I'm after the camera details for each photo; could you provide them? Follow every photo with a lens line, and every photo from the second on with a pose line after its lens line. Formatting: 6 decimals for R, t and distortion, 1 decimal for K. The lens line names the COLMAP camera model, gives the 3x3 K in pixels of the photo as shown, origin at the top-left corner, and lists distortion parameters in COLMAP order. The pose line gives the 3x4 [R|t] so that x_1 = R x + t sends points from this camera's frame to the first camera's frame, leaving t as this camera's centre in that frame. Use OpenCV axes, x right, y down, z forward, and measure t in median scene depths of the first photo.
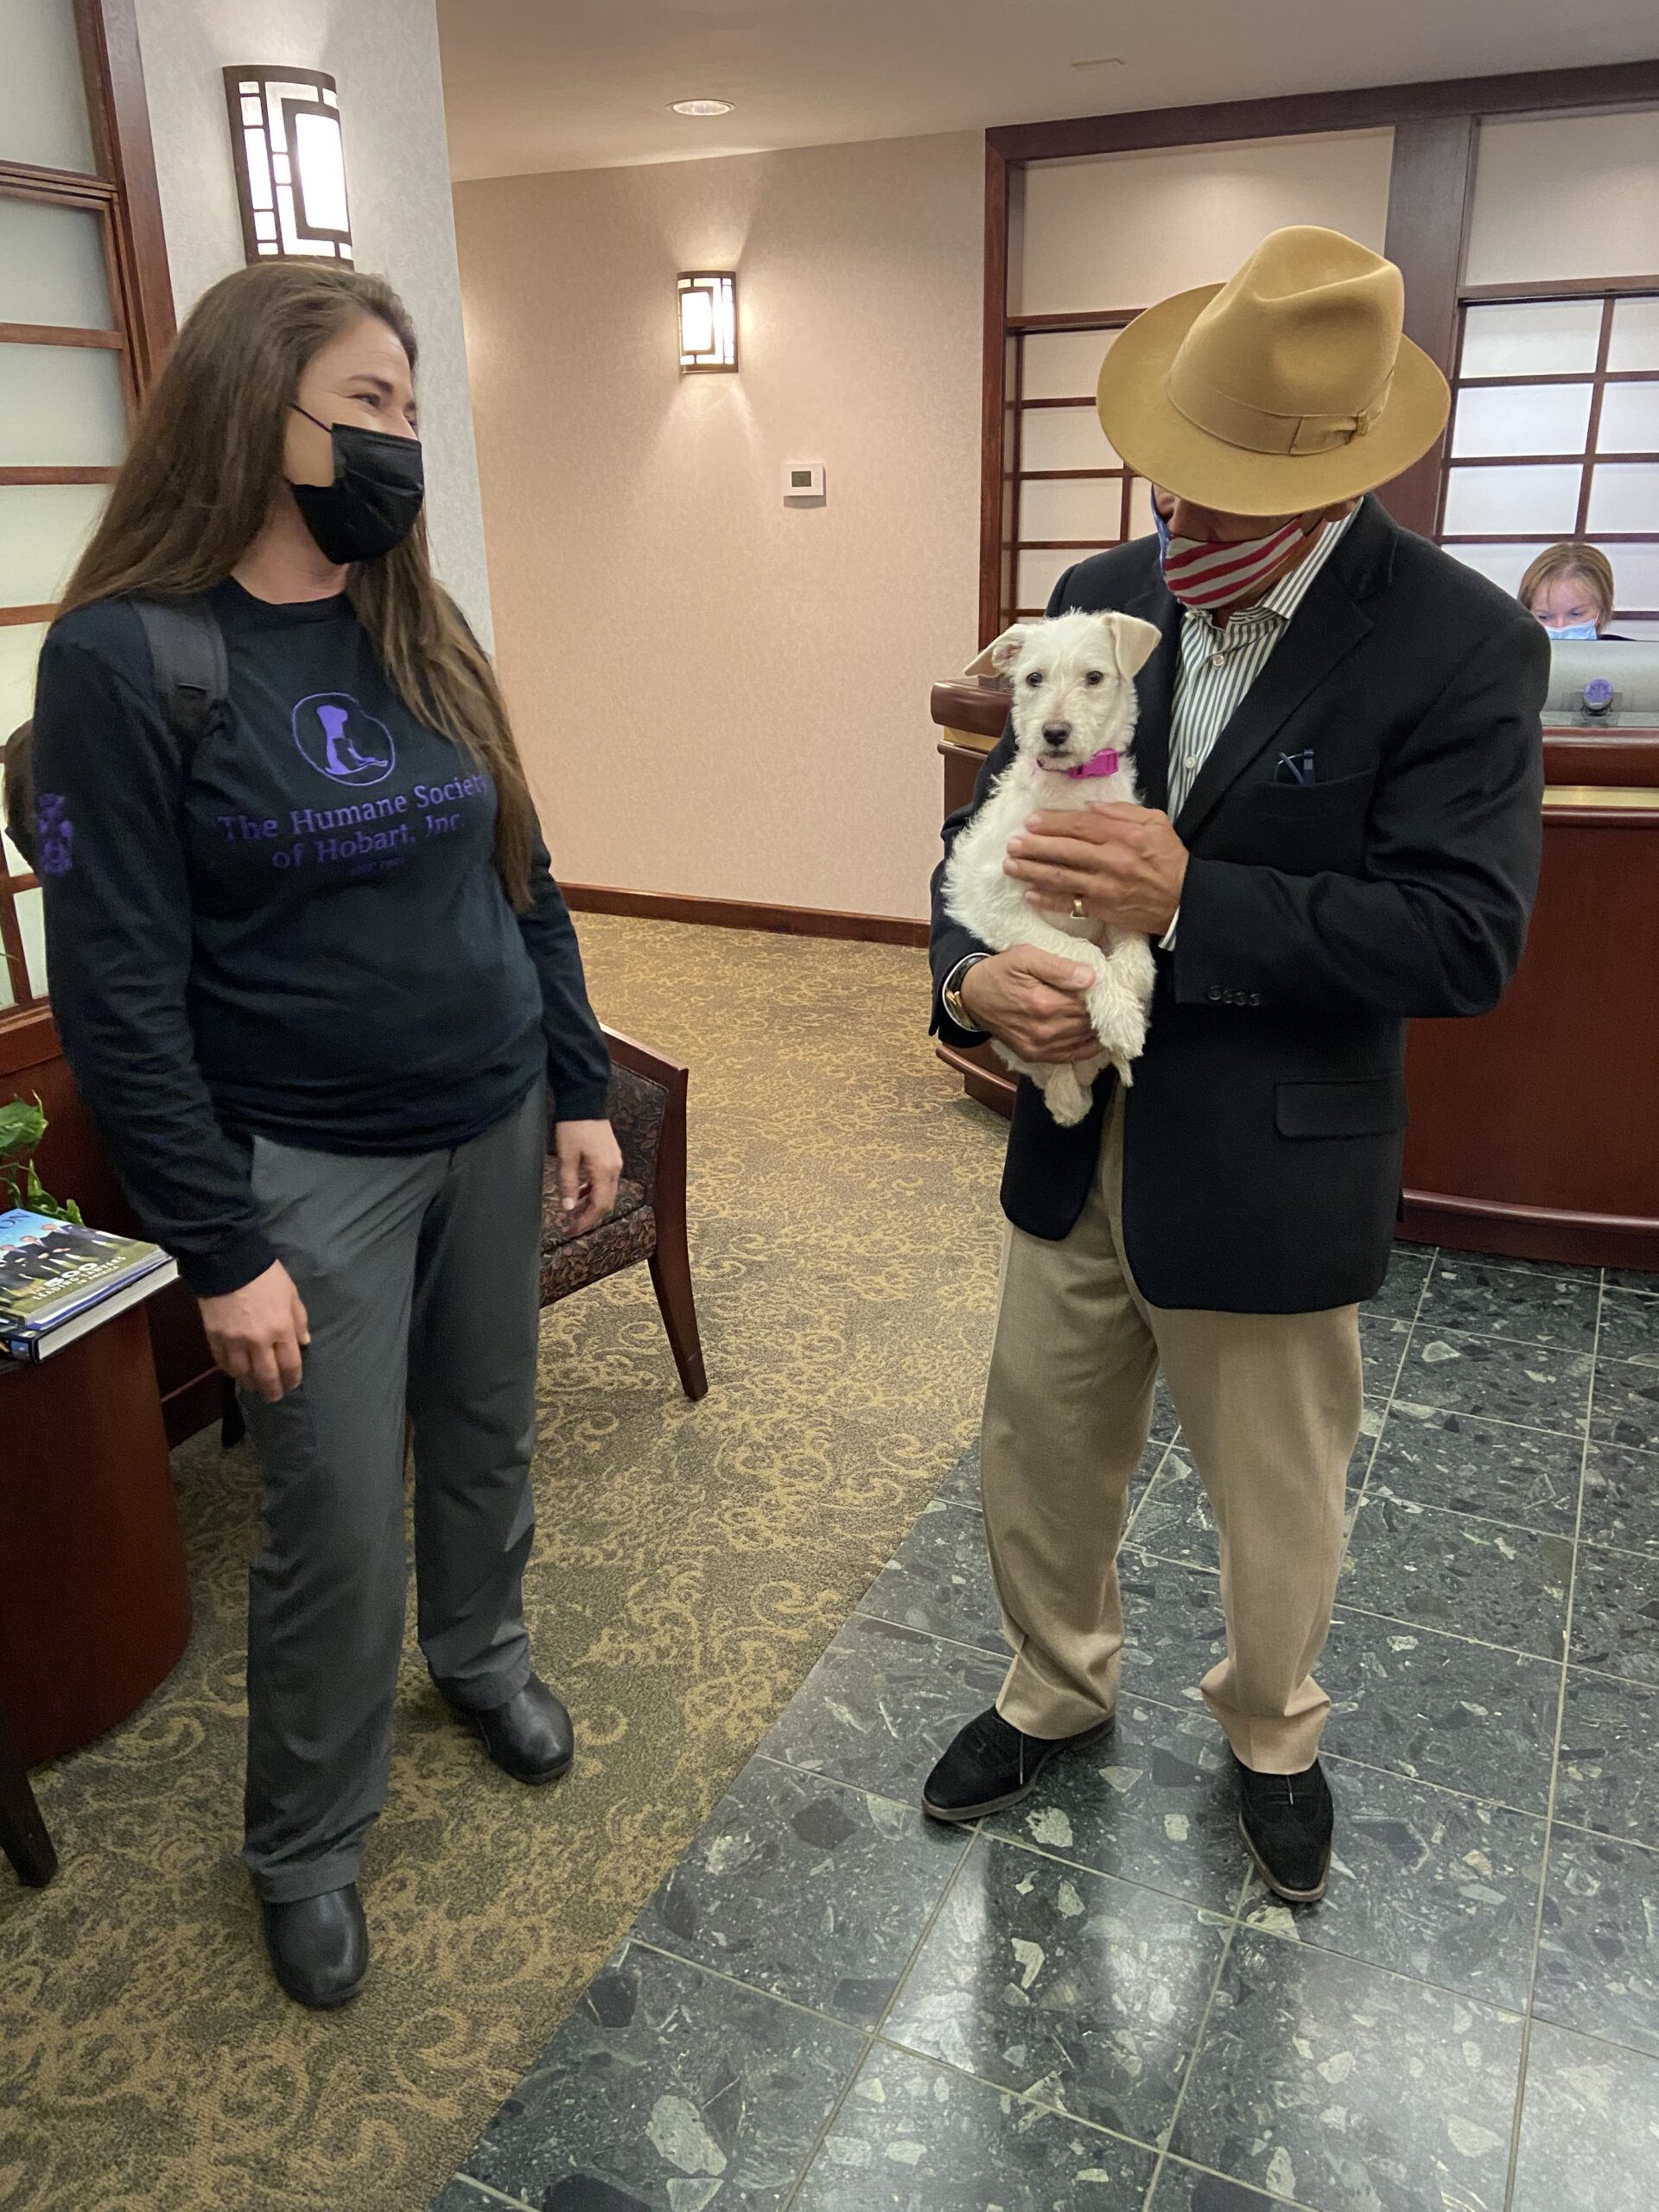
lens RADIAL K [[1660.7, 0, 818.2], [0, 1660.7, 1087.4], [0, 0, 1]] dist [0.124170, -0.158815]
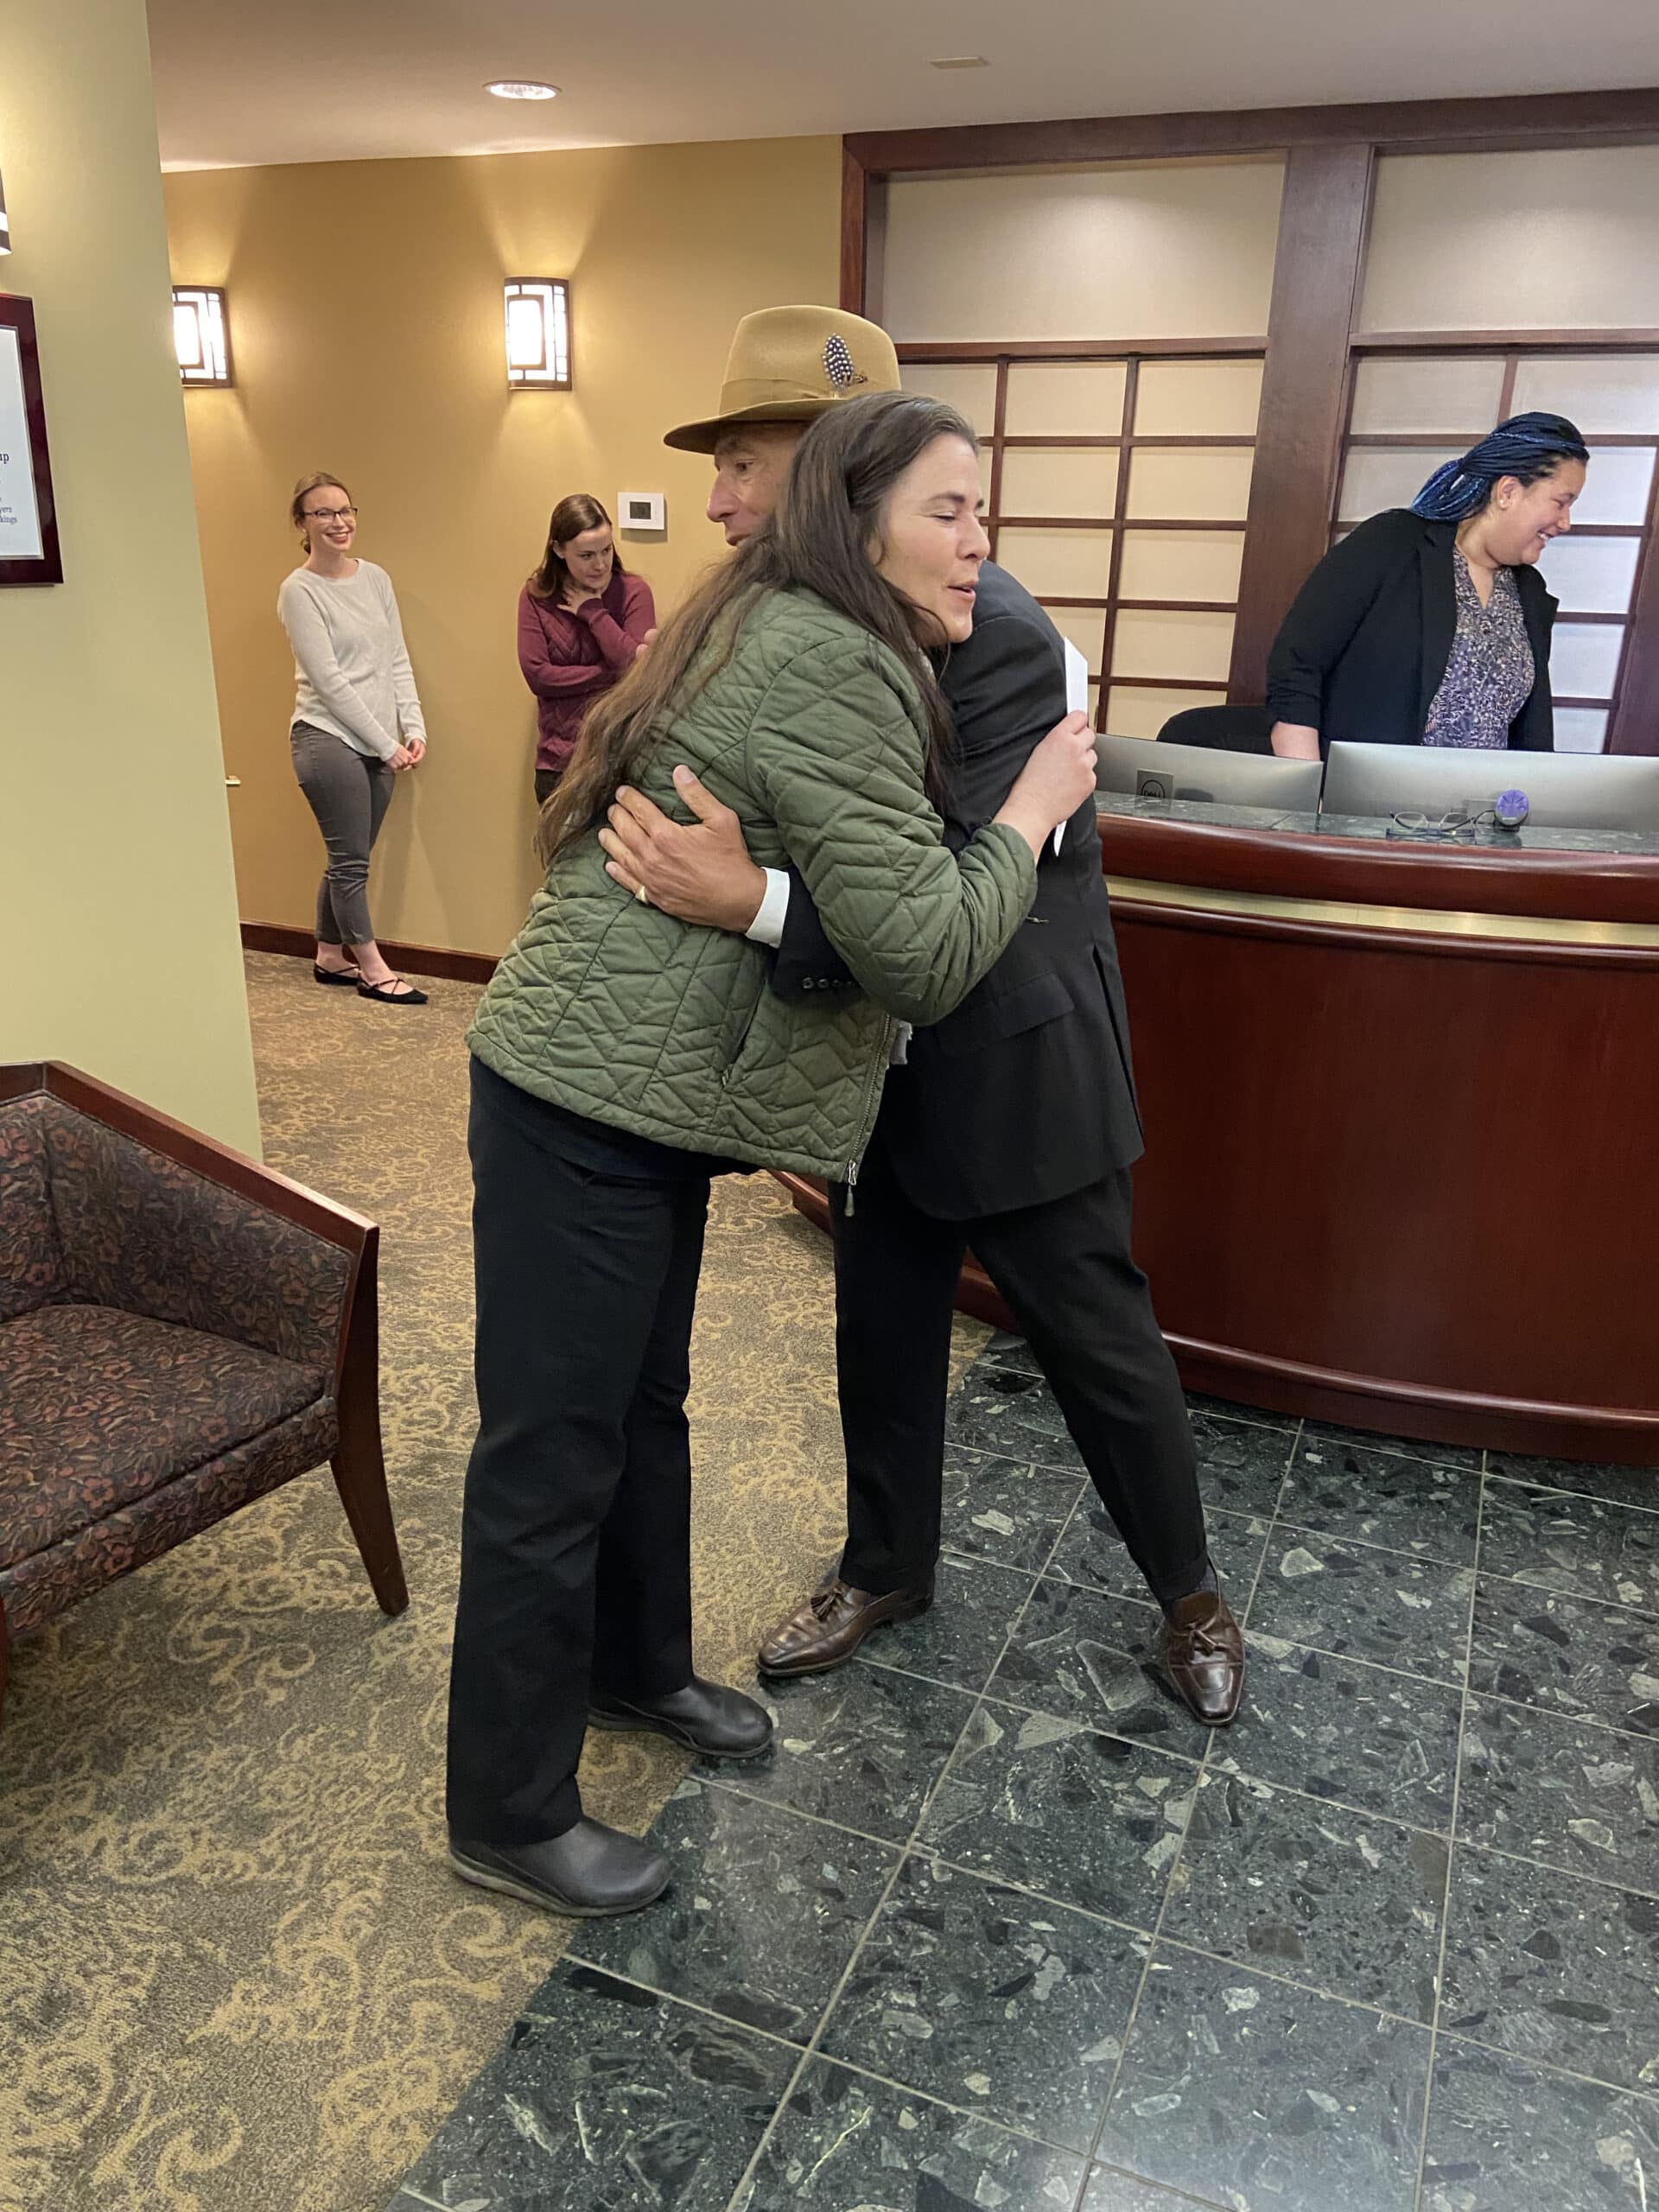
lens RADIAL K [[1660.7, 0, 807.7], [0, 1660.7, 1109.1], [0, 0, 1]] dist [0.124170, -0.158815]
pose [[0.998204, 0.022304, 0.055593, 0.074682], [-0.022143, 0.999749, -0.003510, -0.076319], [-0.055657, 0.002273, 0.998447, 0.178790]]
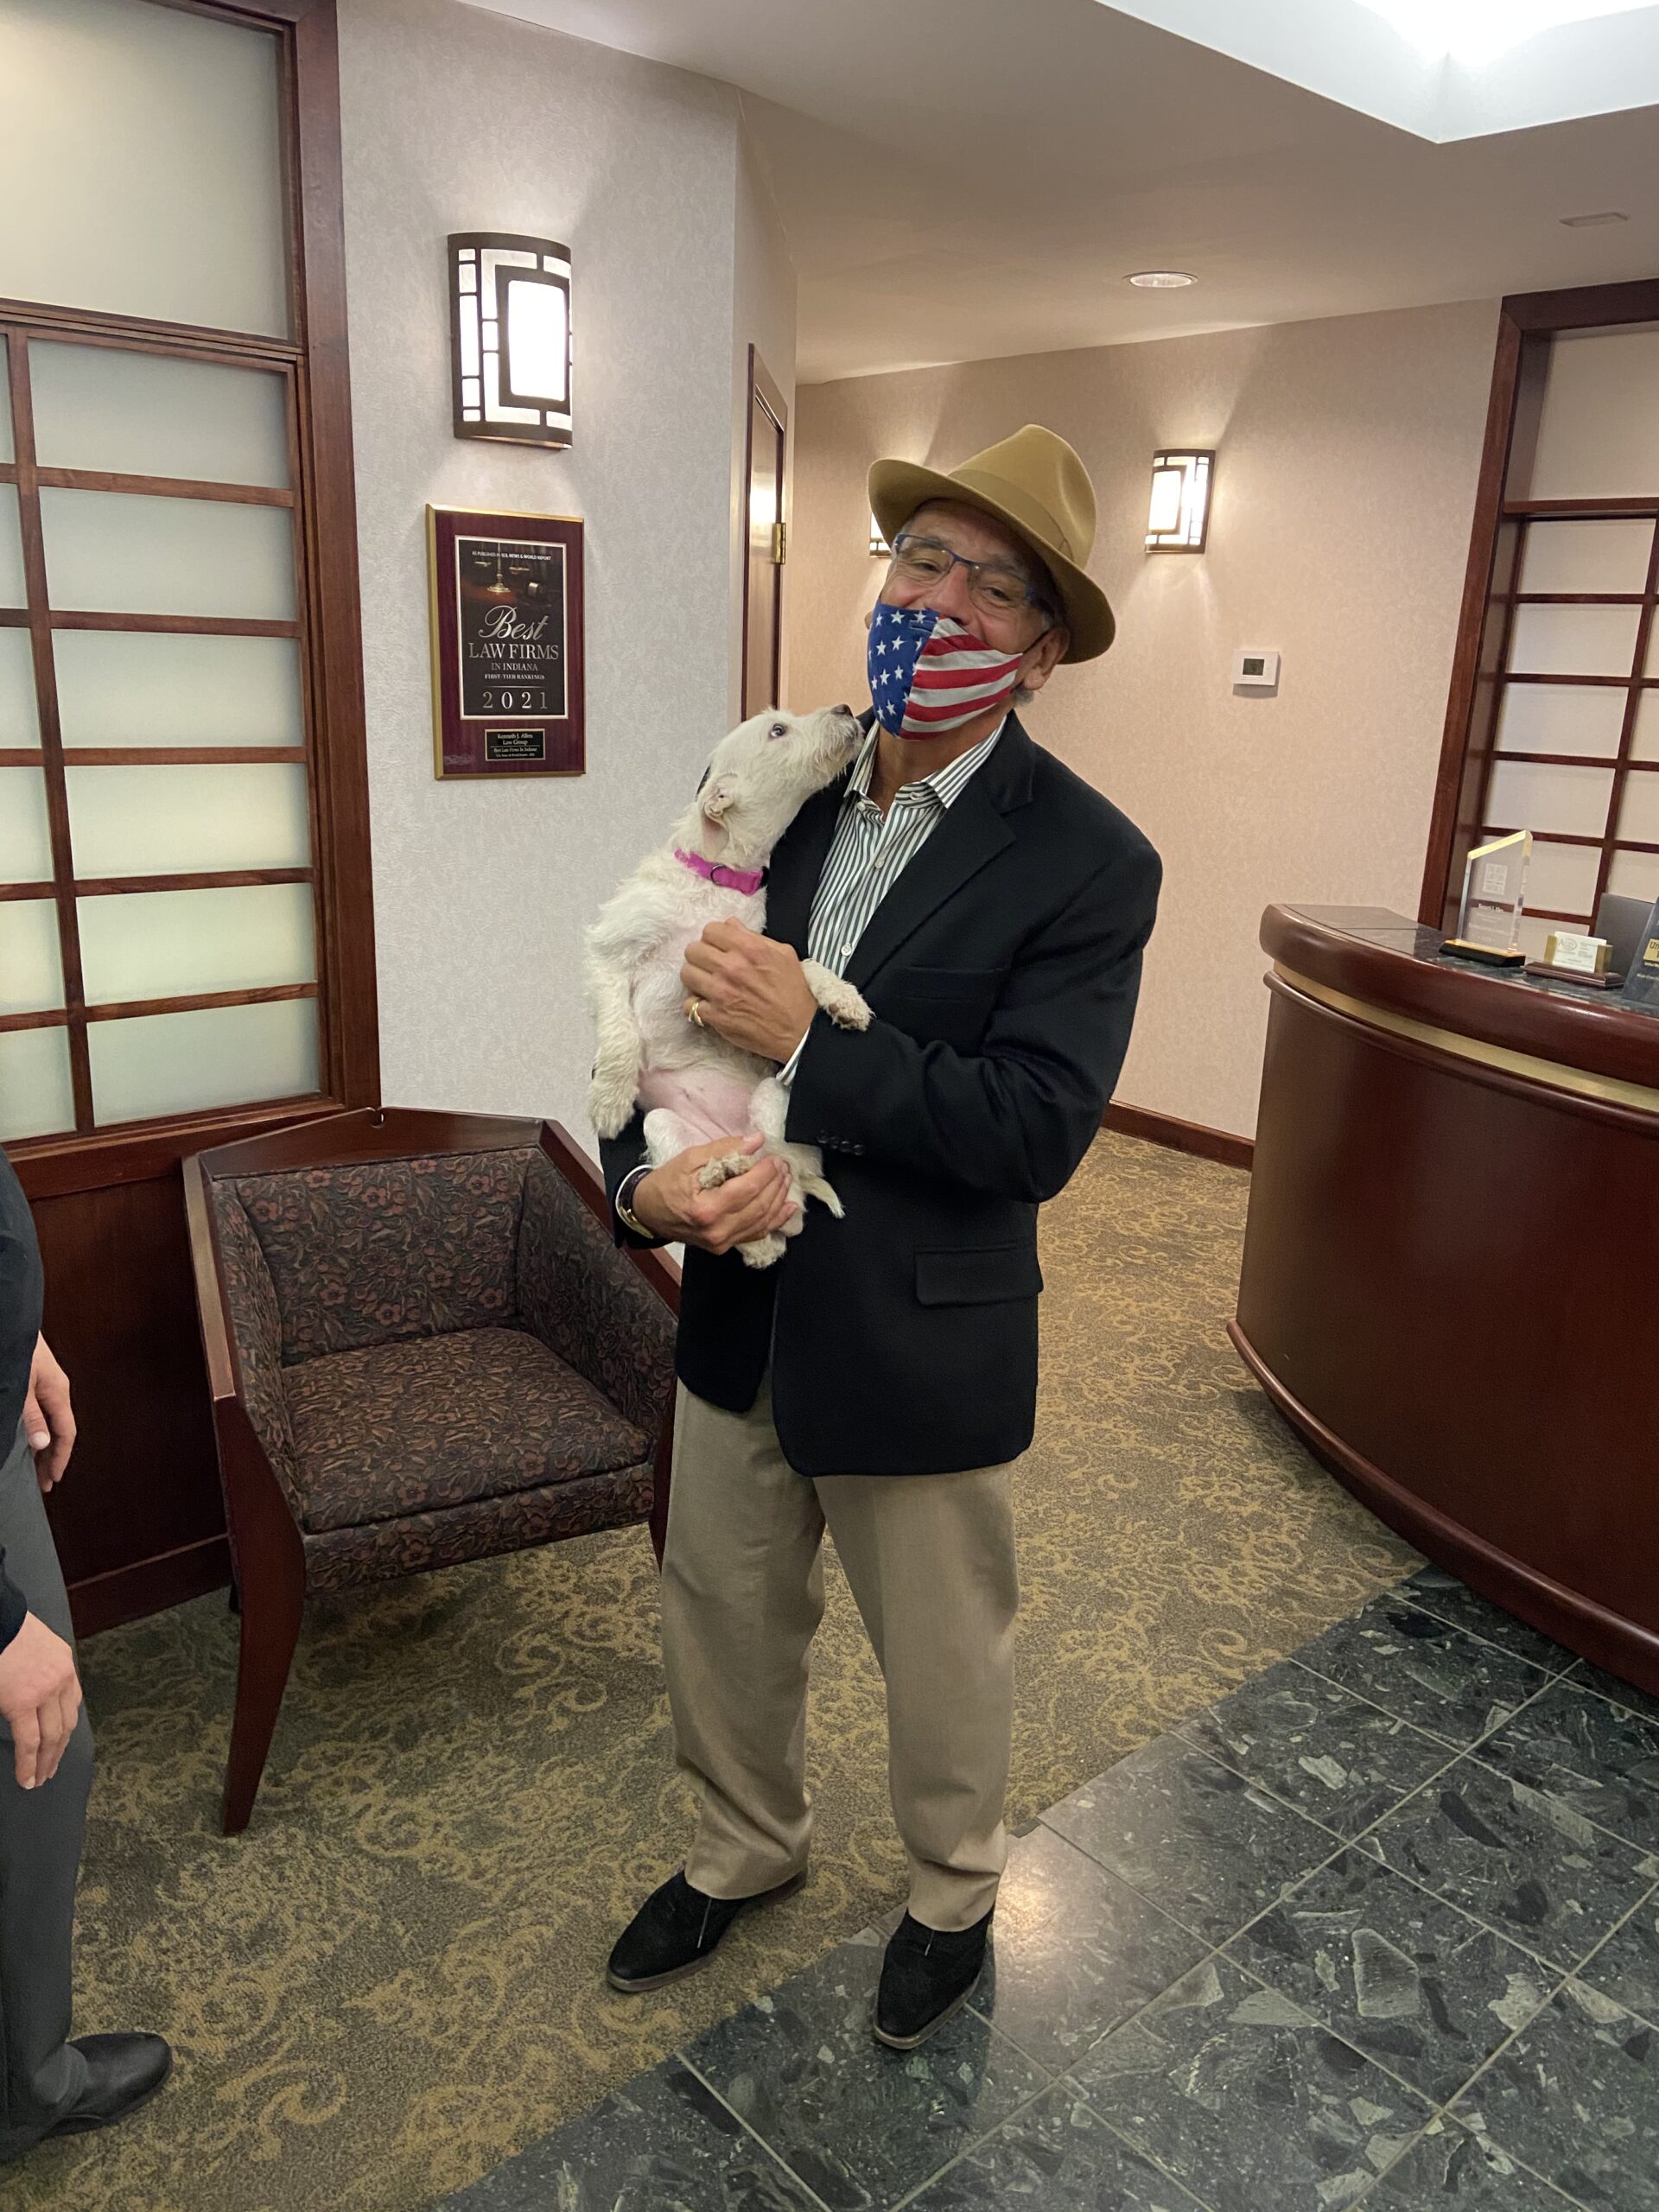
lens RADIAL K [[1660.7, 0, 828.1], [0, 1660.7, 1079.2], [0, 0, 1]] dist [0.124170, -0.158815]
pose [[0.922072, 0.150496, -0.356558, 0.274895], [-0.182885, 0.981379, -0.058727, -0.094721], [0.341080, 0.119360, 0.932426, 0.200392]]
